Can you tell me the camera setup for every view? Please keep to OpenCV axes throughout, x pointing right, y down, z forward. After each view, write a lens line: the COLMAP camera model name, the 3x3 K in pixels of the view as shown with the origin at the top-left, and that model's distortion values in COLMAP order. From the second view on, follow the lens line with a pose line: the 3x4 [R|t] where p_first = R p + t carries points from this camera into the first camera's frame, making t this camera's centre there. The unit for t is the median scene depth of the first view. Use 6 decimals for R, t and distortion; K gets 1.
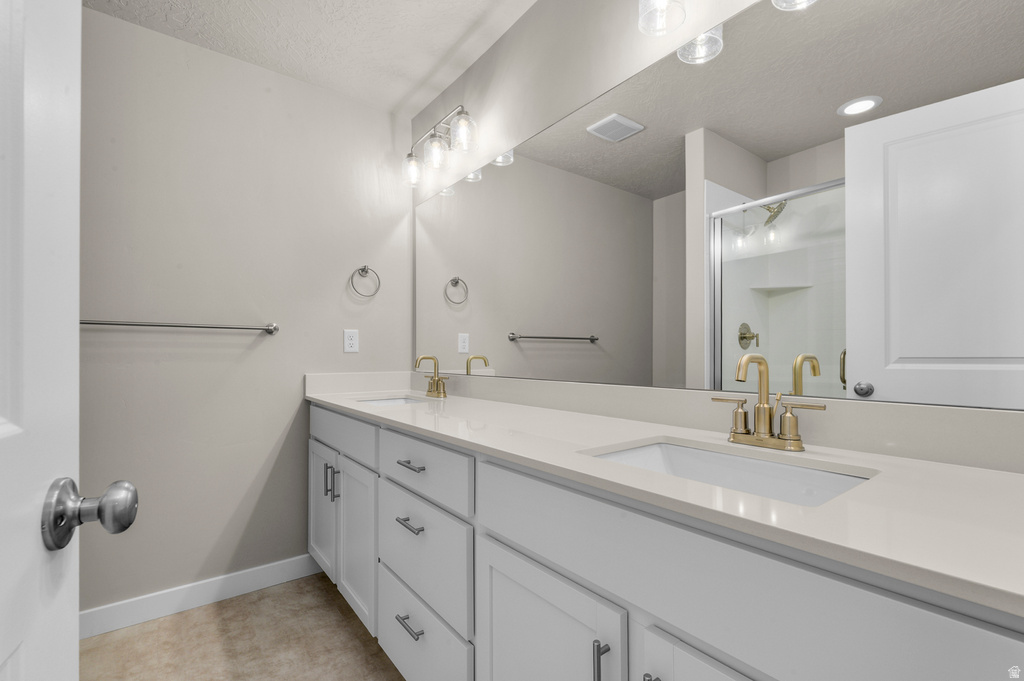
lens RADIAL K [[446.6, 0, 519.9], [0, 446.6, 364.4], [0, 0, 1]] dist [-0.000003, 0.000257]
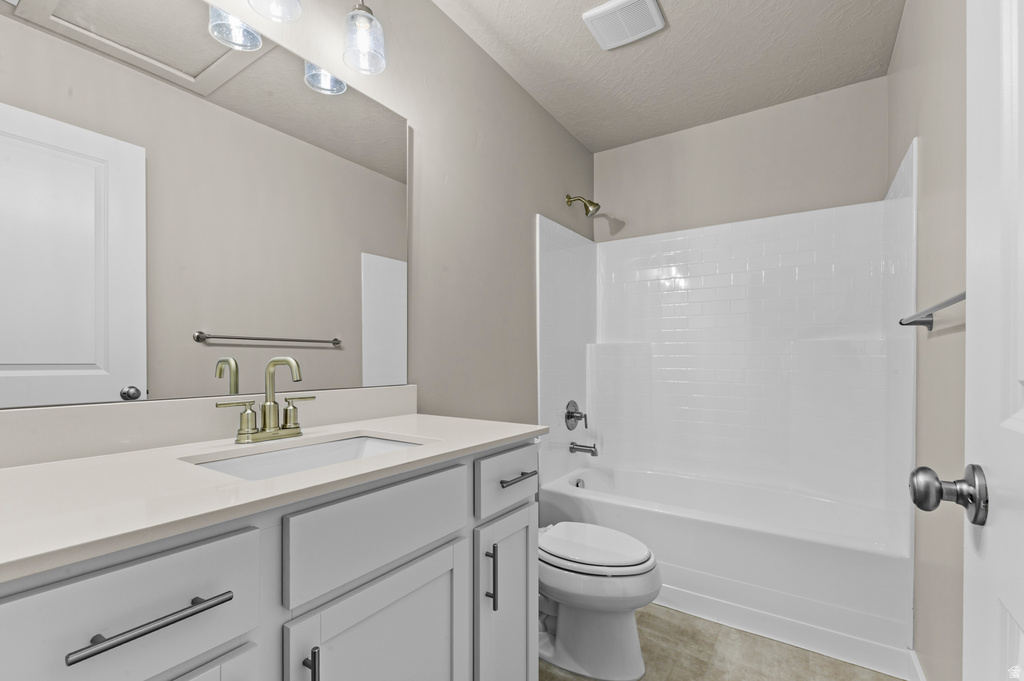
lens RADIAL K [[446.6, 0, 519.9], [0, 446.6, 364.4], [0, 0, 1]] dist [-0.000003, 0.000257]
pose [[-0.337445, -0.011208, 0.941279, -0.746854], [0.011835, 0.999800, 0.016148, -0.016852], [-0.941271, 0.016589, -0.337245, 0.817567]]
